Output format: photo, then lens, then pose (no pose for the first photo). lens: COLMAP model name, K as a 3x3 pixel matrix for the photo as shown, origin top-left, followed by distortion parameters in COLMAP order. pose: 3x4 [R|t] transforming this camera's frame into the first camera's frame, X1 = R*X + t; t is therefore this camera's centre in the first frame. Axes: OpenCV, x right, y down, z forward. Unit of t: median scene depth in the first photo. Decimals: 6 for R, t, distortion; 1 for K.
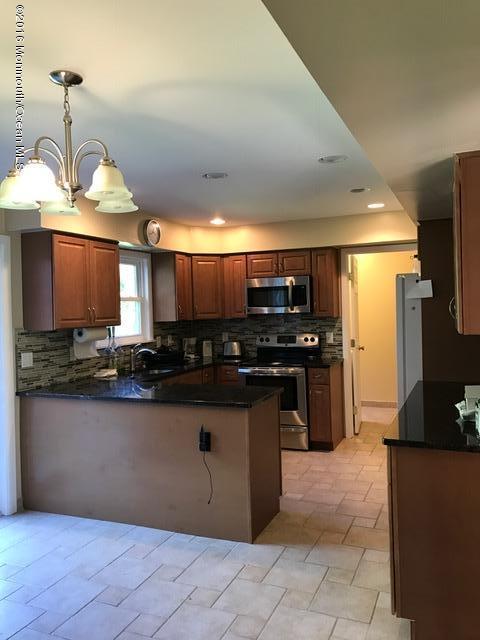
lens RADIAL K [[528.8, 0, 240.0], [0, 528.8, 320.0], [0, 0, 1]] dist [0.012630, 0.001145]
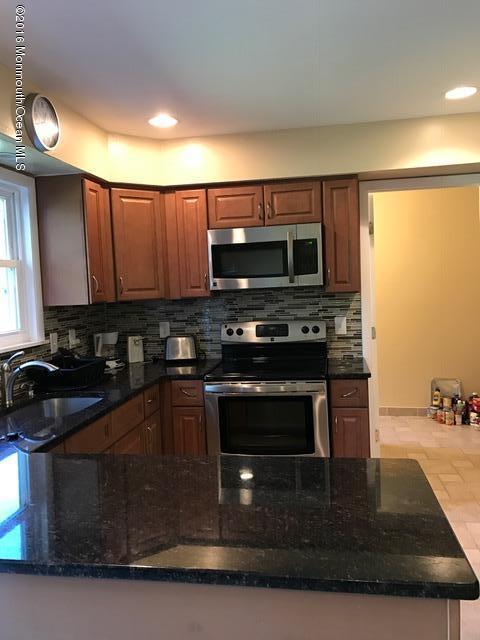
lens RADIAL K [[528.8, 0, 240.0], [0, 528.8, 320.0], [0, 0, 1]] dist [0.012630, 0.001145]
pose [[0.969744, -0.028868, 0.242411, -0.098830], [0.020098, 0.999054, 0.038573, 0.000133], [-0.243295, -0.032534, 0.969407, 0.419721]]
